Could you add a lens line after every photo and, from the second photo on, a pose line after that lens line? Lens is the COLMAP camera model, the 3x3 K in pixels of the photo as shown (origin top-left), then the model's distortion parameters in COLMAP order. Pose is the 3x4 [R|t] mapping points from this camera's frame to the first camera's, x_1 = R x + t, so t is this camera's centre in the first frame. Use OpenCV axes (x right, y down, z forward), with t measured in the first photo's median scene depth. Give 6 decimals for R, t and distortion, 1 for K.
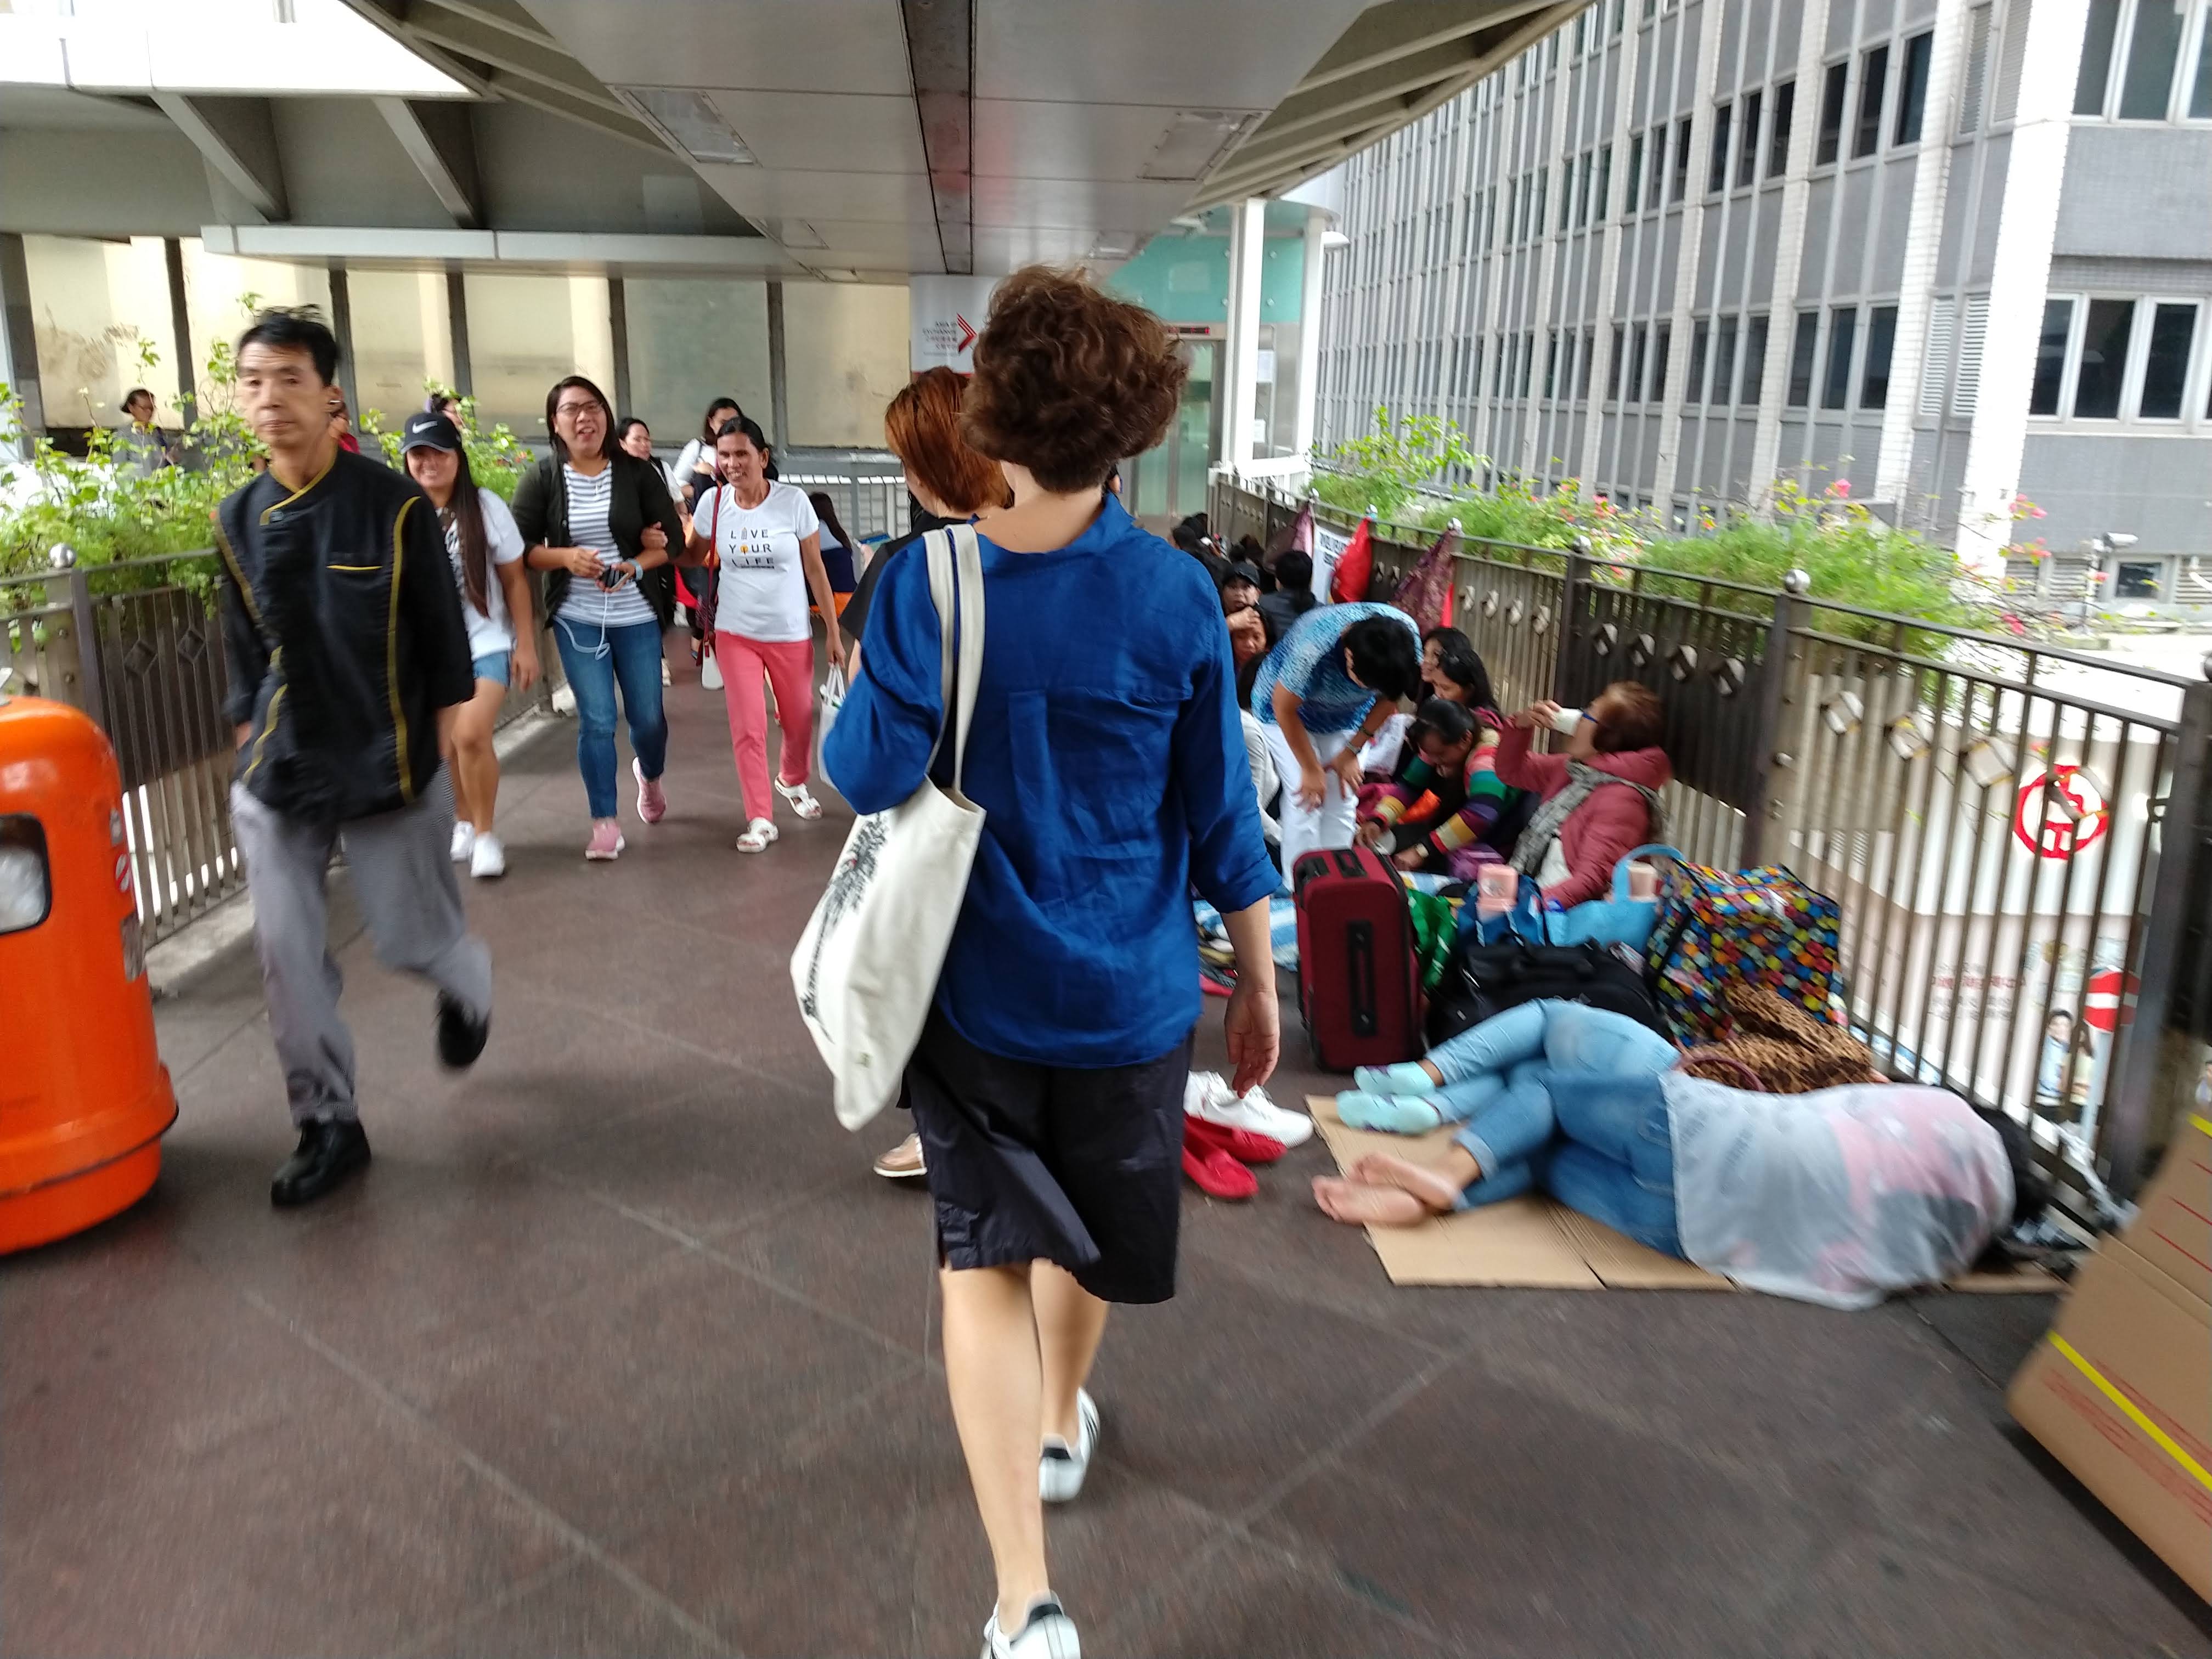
lens RADIAL K [[1648.2, 0, 1102.5], [0, 1648.2, 853.5], [0, 0, 1]] dist [-0.009097, -0.003510]
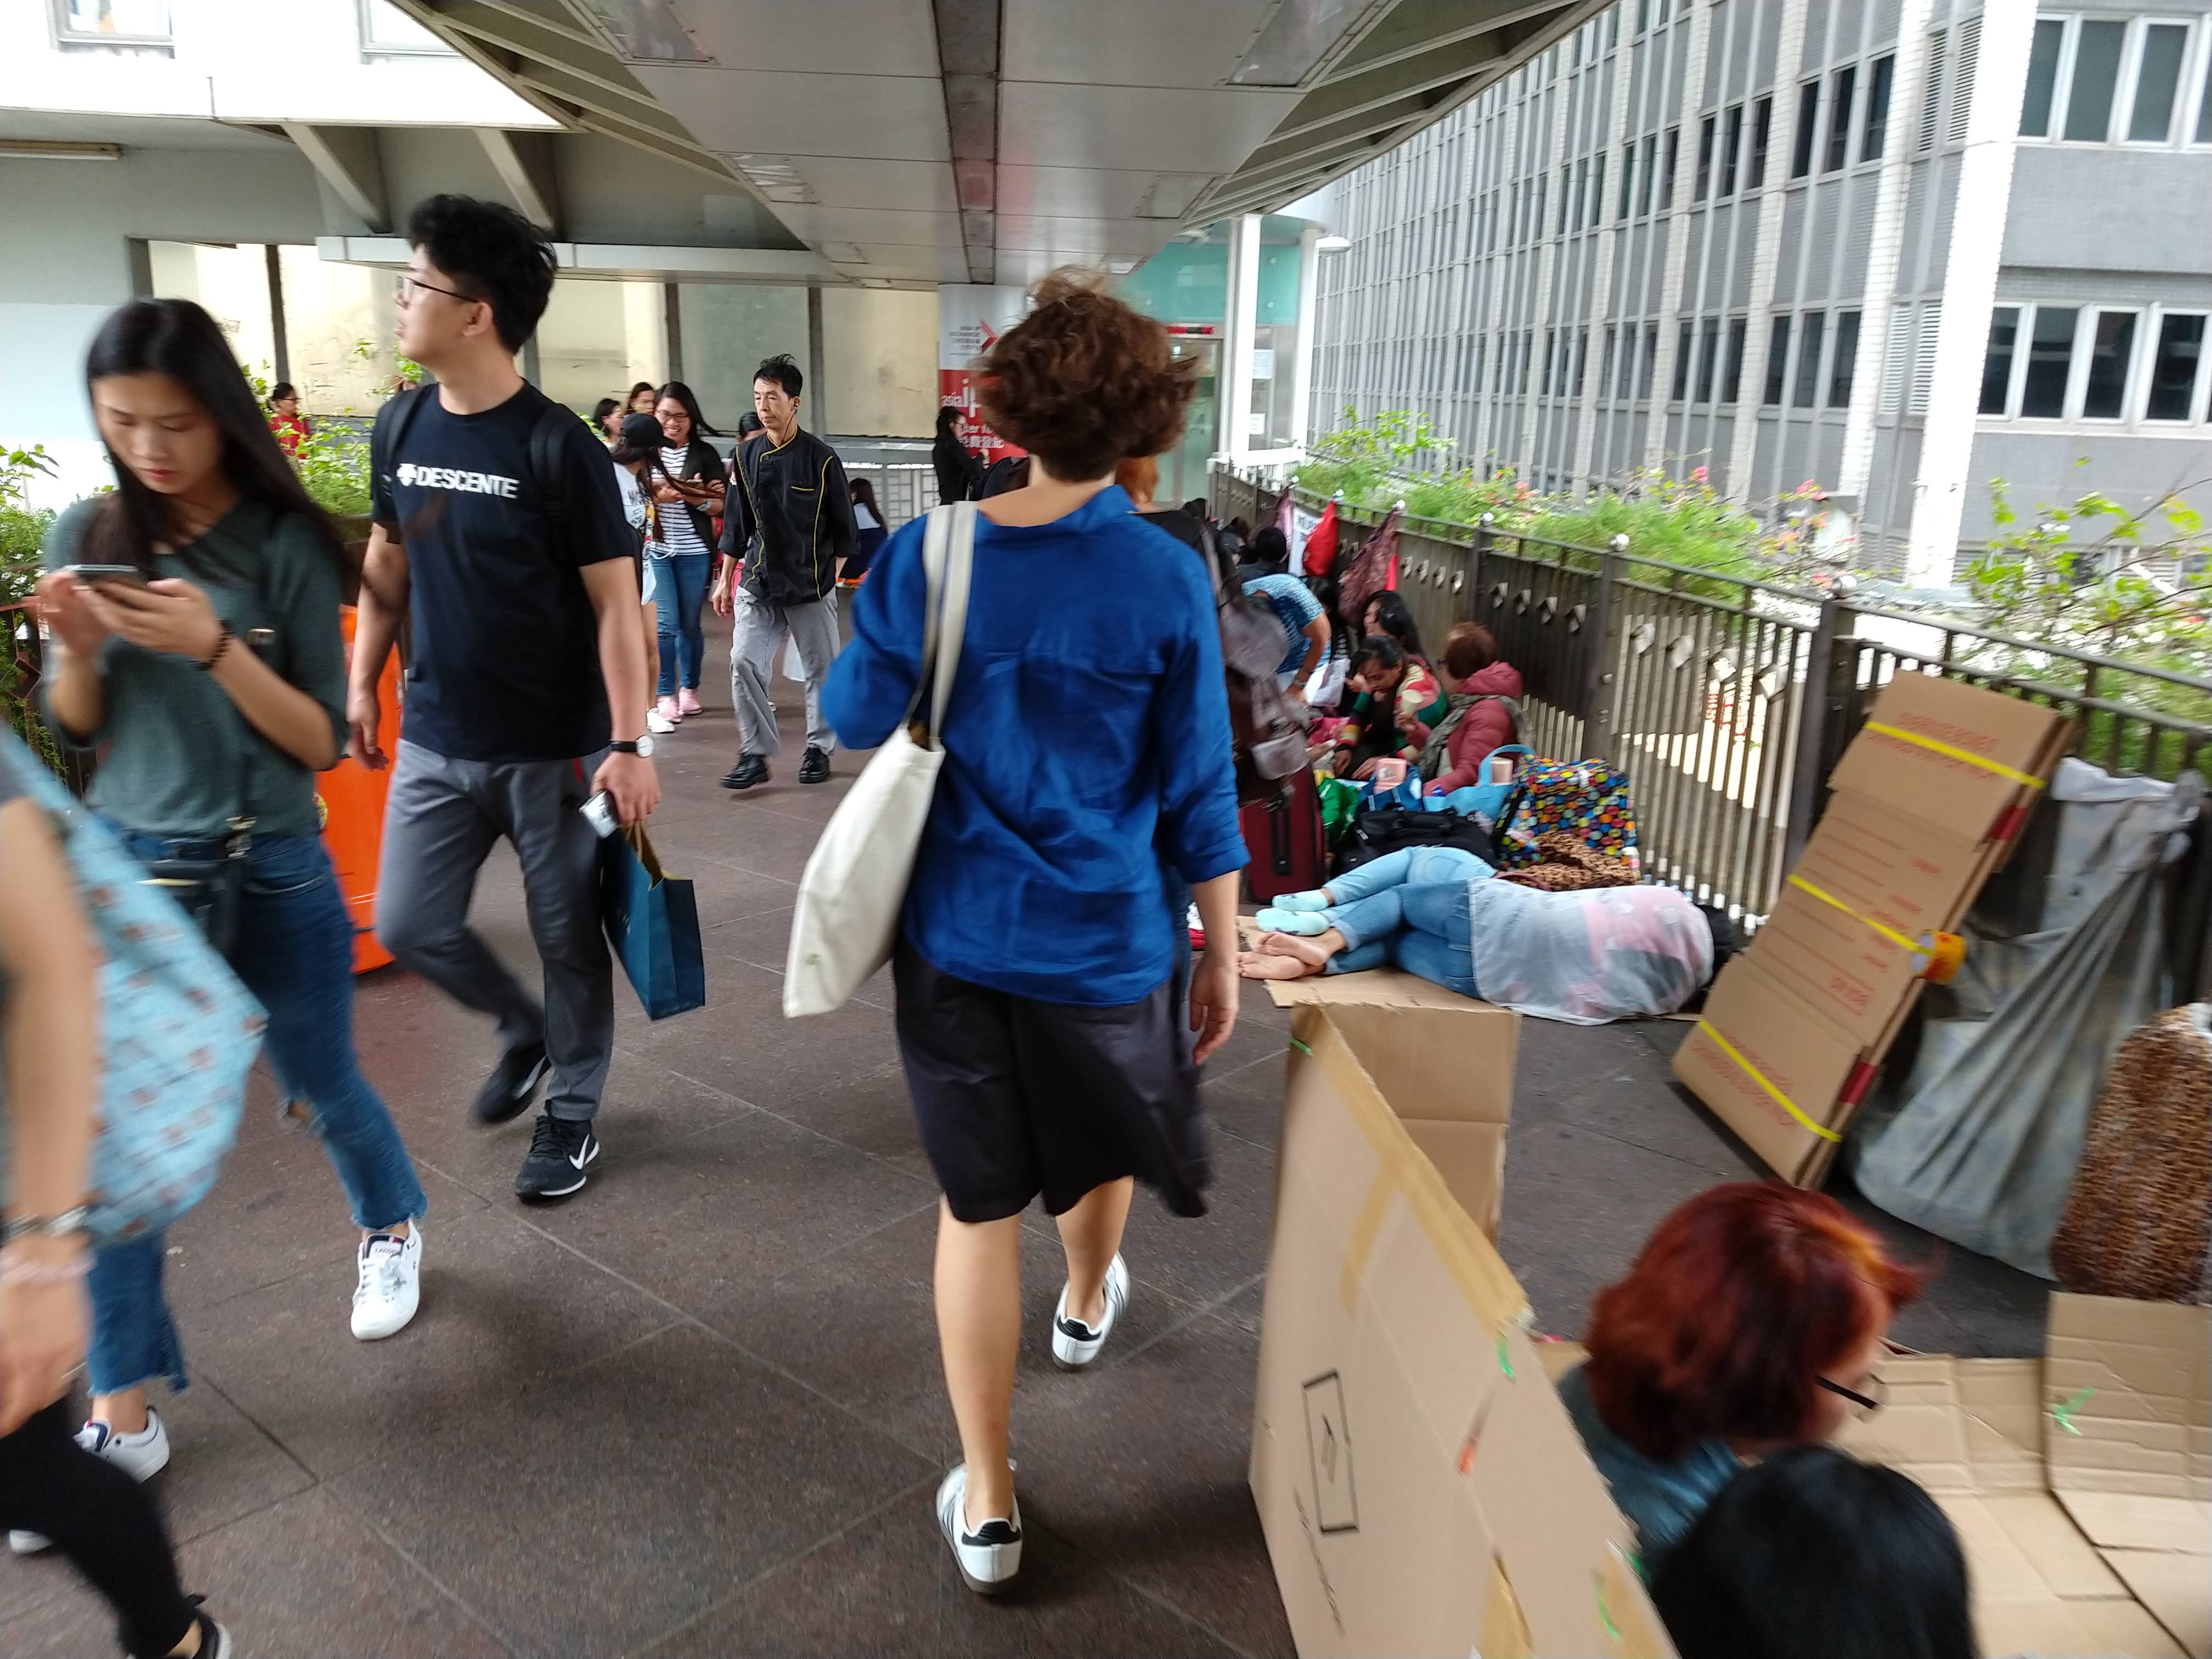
lens RADIAL K [[1707.0, 0, 1106.0], [0, 1707.0, 829.5], [0, 0, 1]] dist [-0.010403, 0.008906]
pose [[0.999919, 0.009884, -0.008061, 0.008559], [-0.010012, 0.999822, -0.016022, 0.031584], [0.007901, 0.016101, 0.999839, -0.128950]]
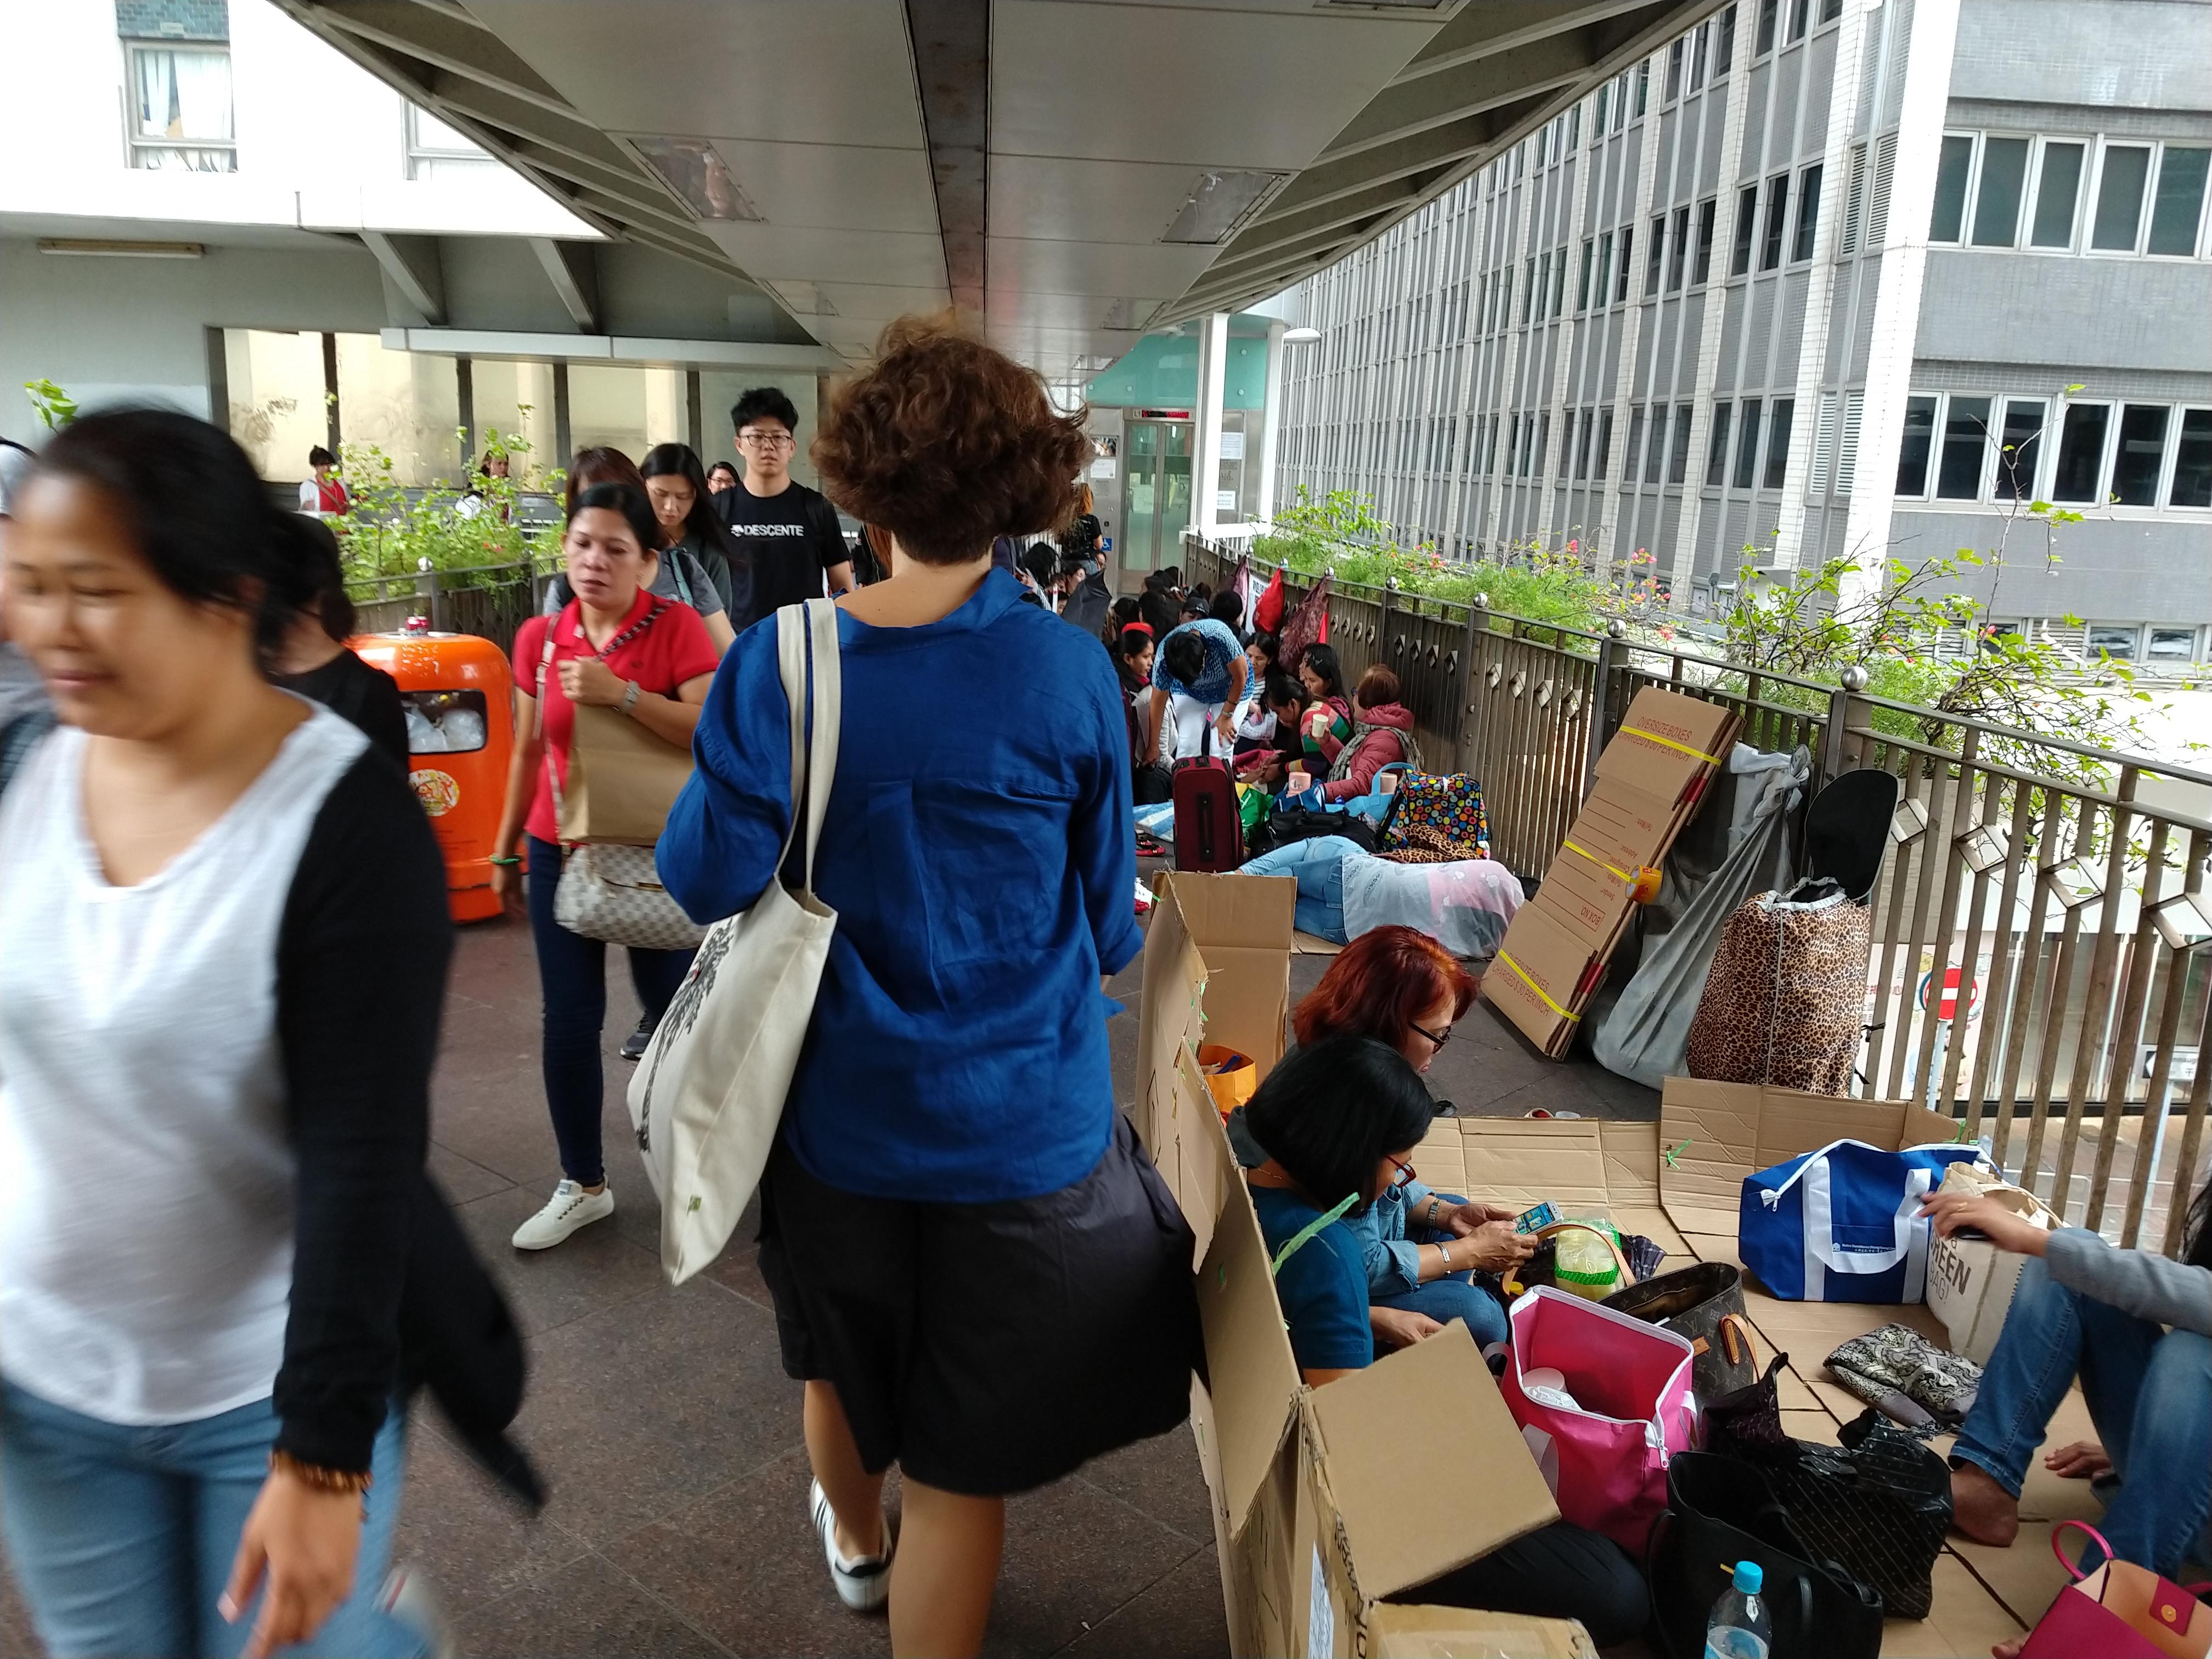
lens RADIAL K [[1730.5, 0, 1086.0], [0, 1730.5, 846.1], [0, 0, 1]] dist [0.004483, -0.012545]
pose [[0.999702, 0.017547, -0.016943, 0.021976], [-0.018399, 0.998503, -0.051513, 0.060977], [0.016014, 0.051809, 0.998529, -0.247237]]
